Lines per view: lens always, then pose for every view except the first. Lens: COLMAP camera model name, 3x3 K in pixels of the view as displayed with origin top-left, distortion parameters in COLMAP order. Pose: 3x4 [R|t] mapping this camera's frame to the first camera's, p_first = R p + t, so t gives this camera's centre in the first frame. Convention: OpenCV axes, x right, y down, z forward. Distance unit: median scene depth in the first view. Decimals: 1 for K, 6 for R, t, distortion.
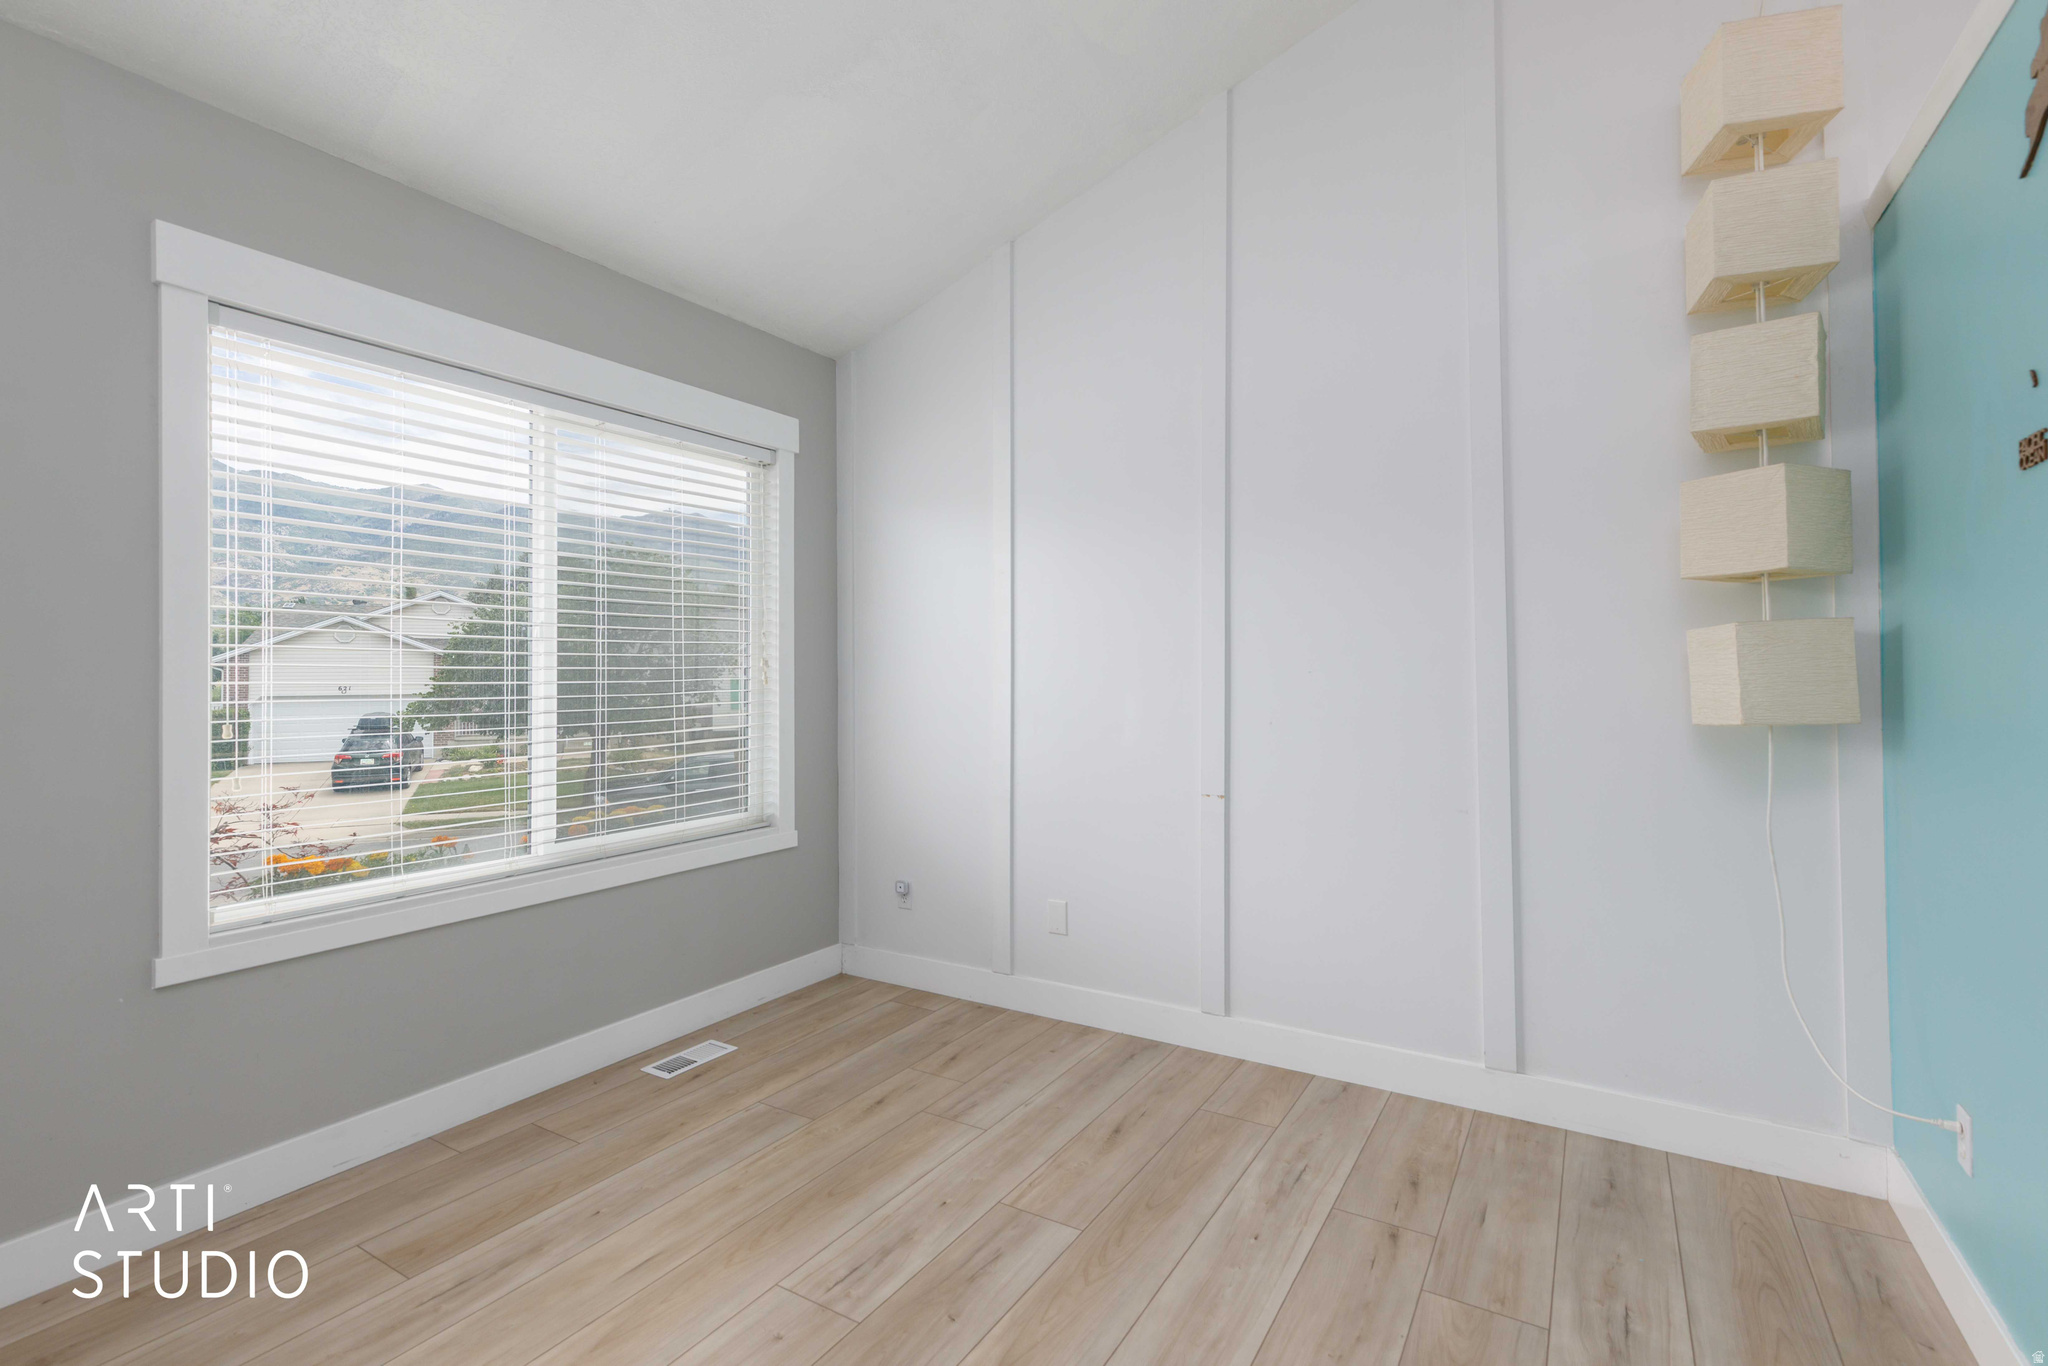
lens RADIAL K [[938.6, 0, 1015.9], [0, 938.6, 680.2], [0, 0, 1]] dist [0.009126, -0.000163]
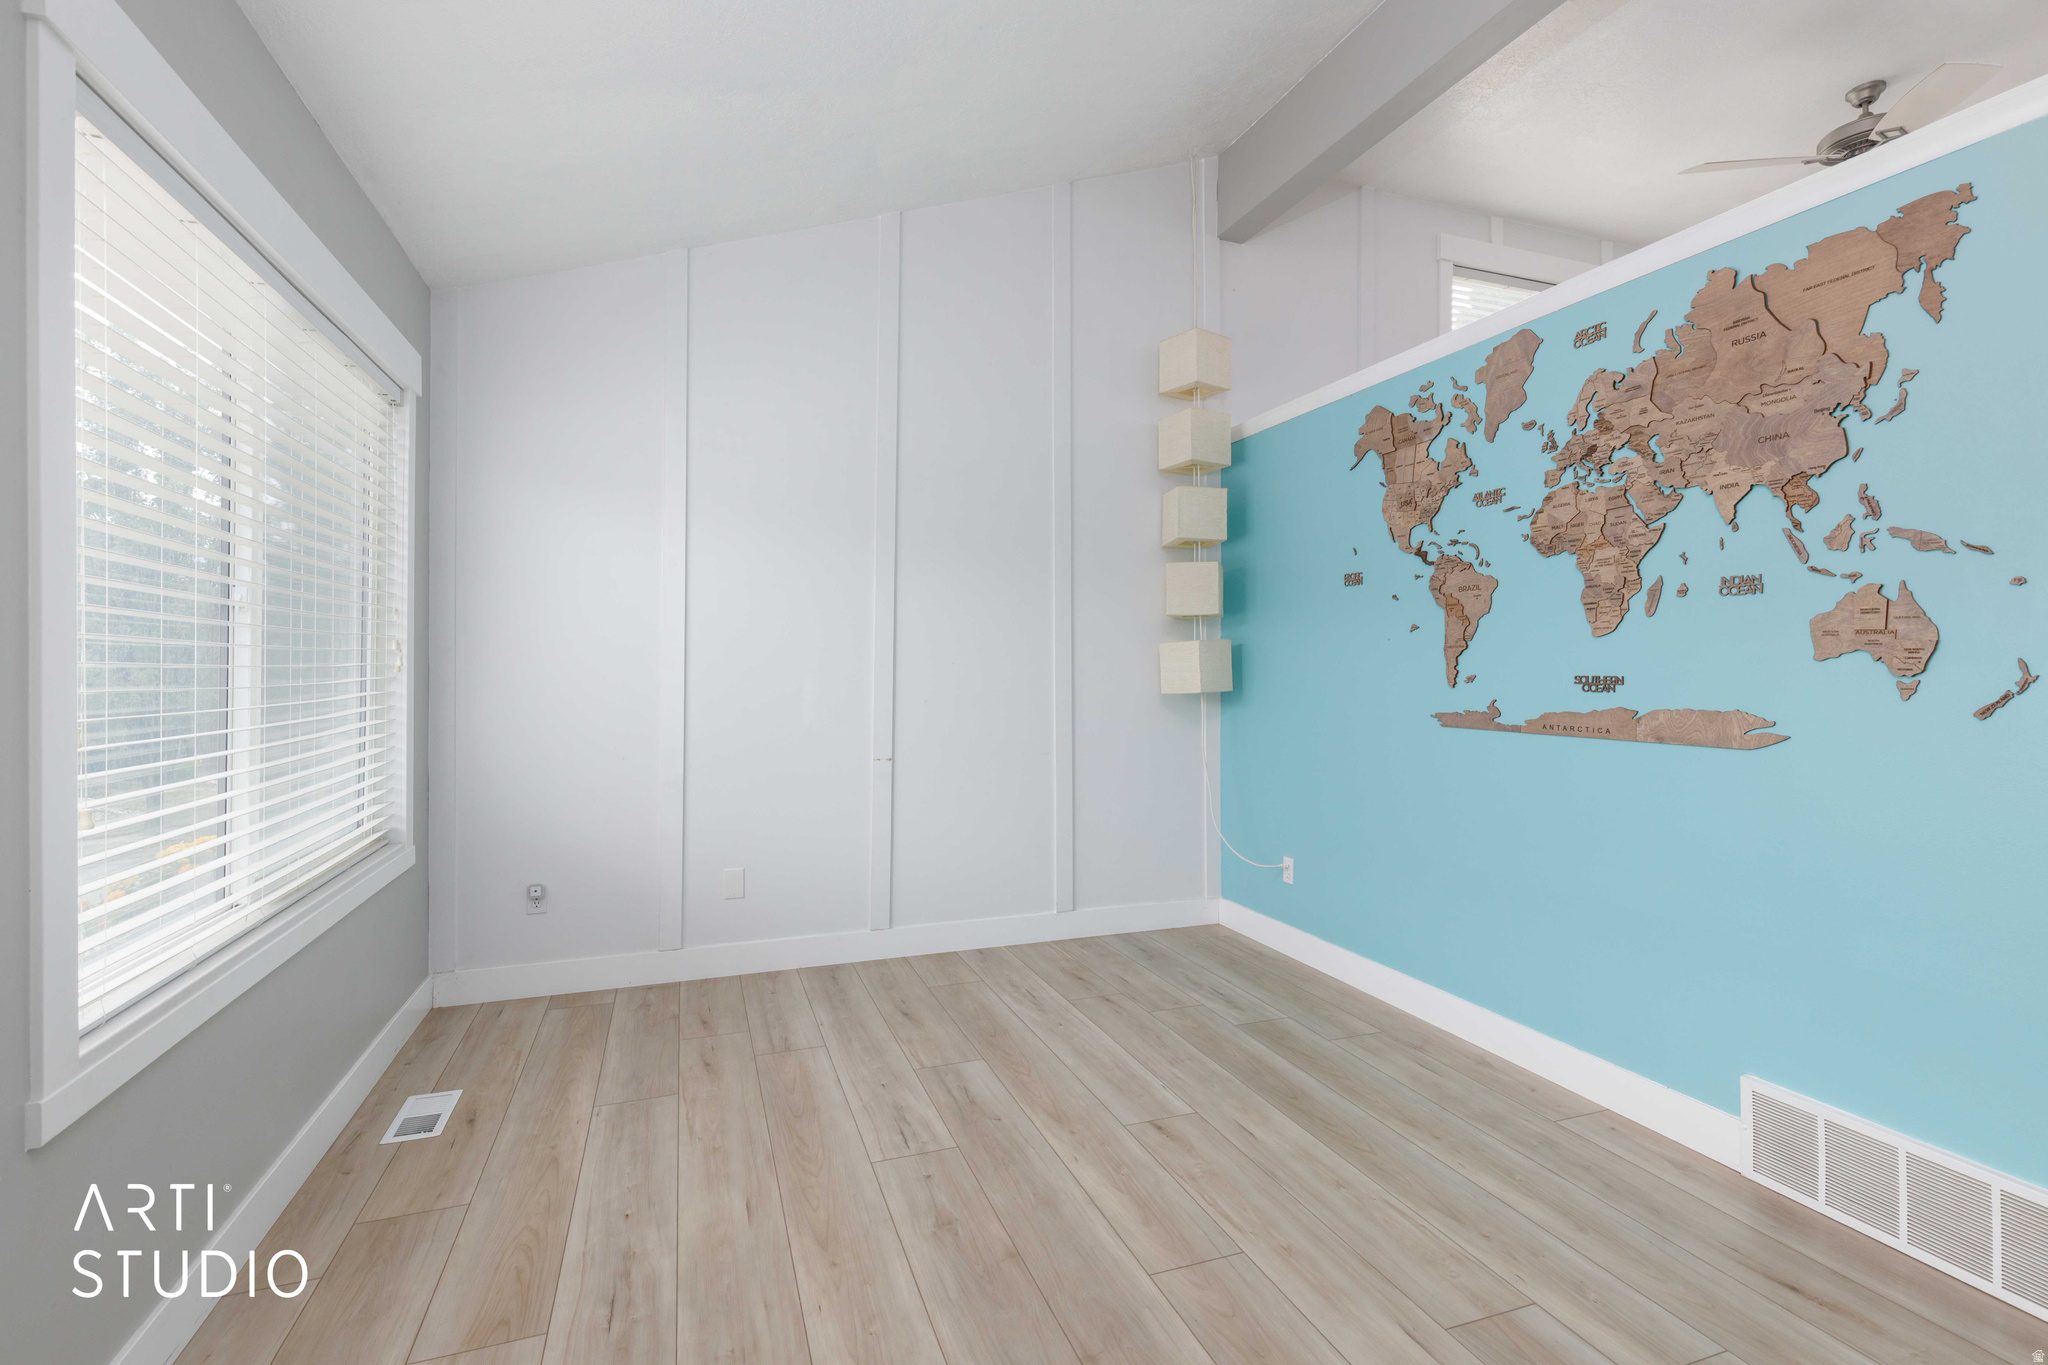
lens RADIAL K [[927.2, 0, 1010.5], [0, 927.2, 704.2], [0, 0, 1]] dist [0.003860, -0.000061]
pose [[0.624721, -0.025465, 0.780433, -0.764219], [0.001082, 0.999495, 0.031747, 0.009484], [-0.780847, -0.018988, 0.624433, 0.090253]]
